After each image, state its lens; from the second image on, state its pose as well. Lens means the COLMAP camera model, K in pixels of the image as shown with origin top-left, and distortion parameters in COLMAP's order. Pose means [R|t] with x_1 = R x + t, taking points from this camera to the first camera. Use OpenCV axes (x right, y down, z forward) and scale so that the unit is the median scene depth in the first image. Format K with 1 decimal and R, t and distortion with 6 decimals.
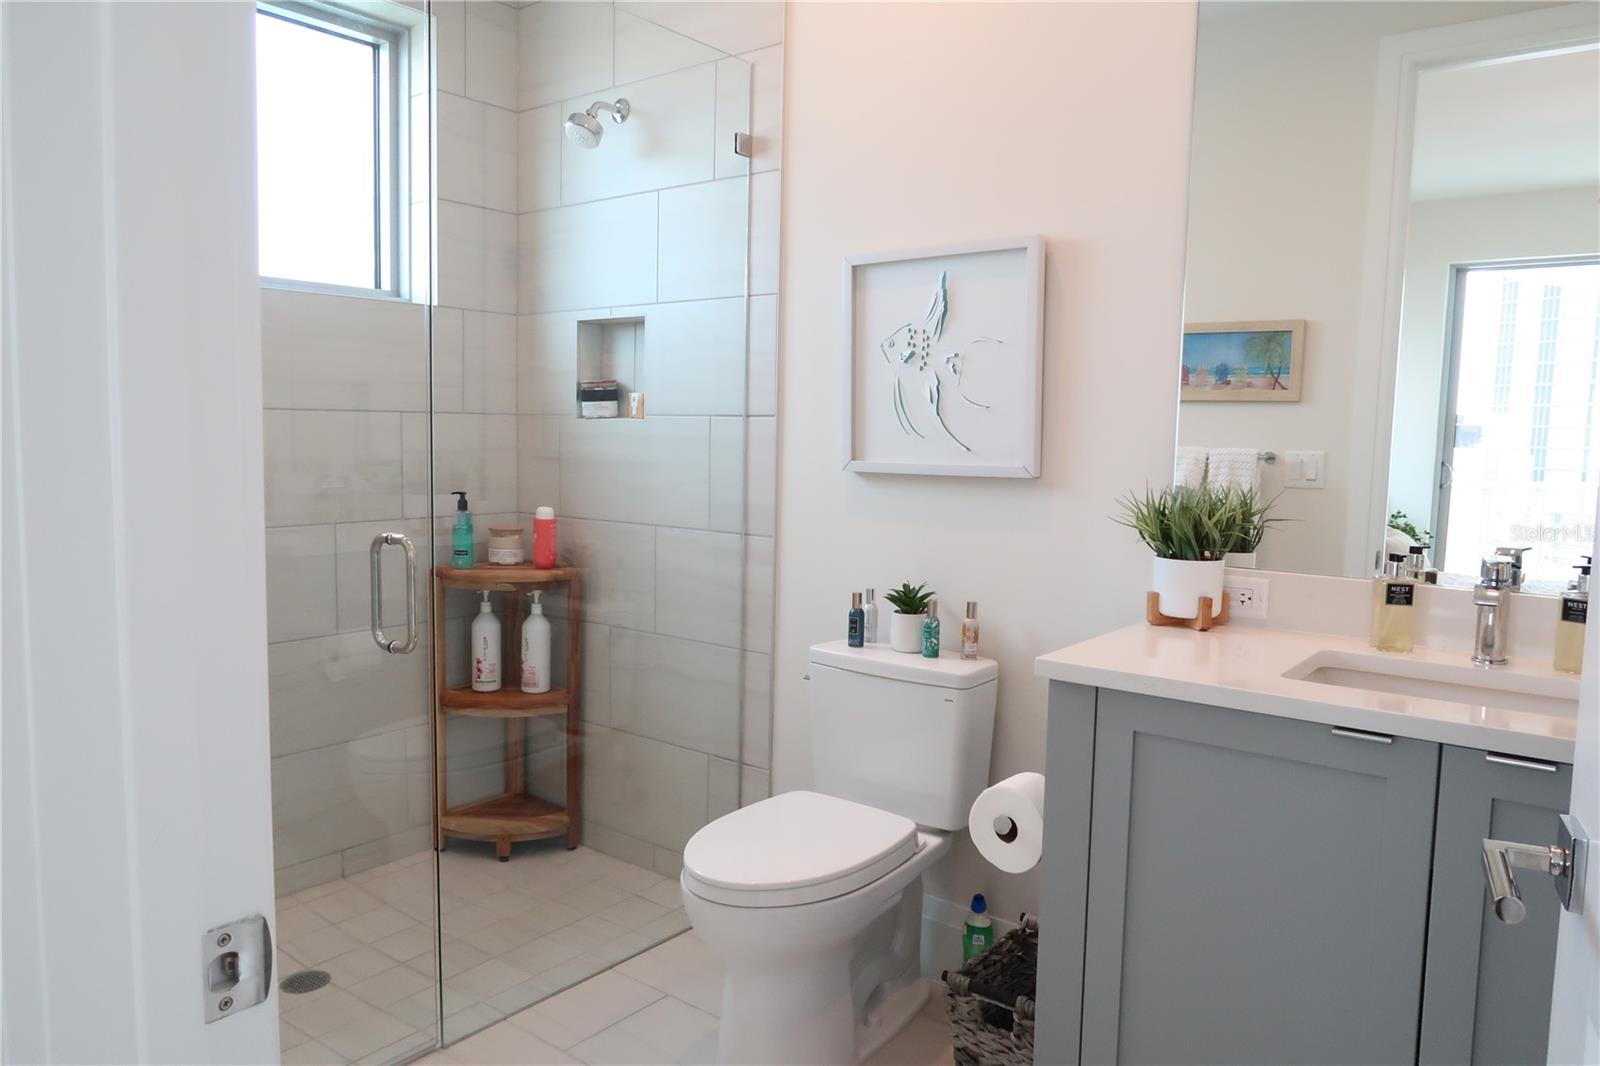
lens RADIAL K [[1104.4, 0, 801.2], [0, 1104.4, 532.1], [0, 0, 1]] dist [-0.025821, 0.010393]
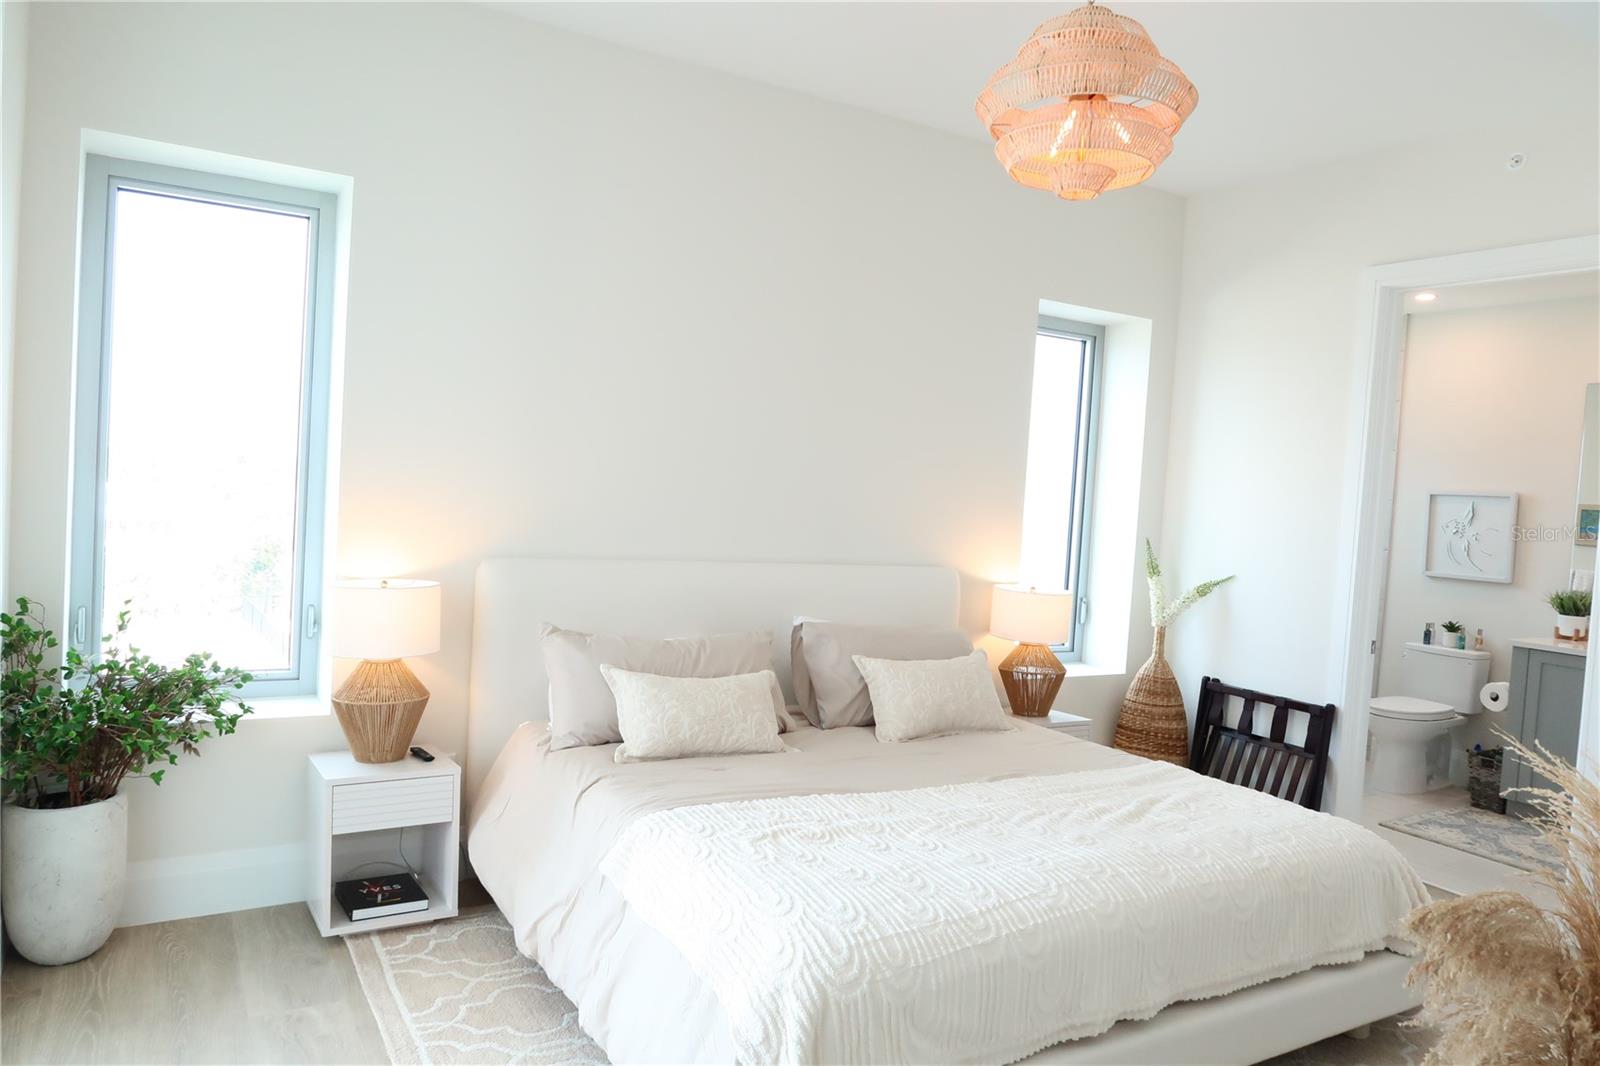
lens RADIAL K [[1104.4, 0, 797.8], [0, 1104.4, 530.2], [0, 0, 1]] dist [-0.025821, 0.010393]
pose [[0.930449, 0.052255, -0.362676, -0.428211], [-0.076750, 0.995616, -0.053453, 0.094828], [0.358293, 0.077571, 0.930381, -2.044451]]
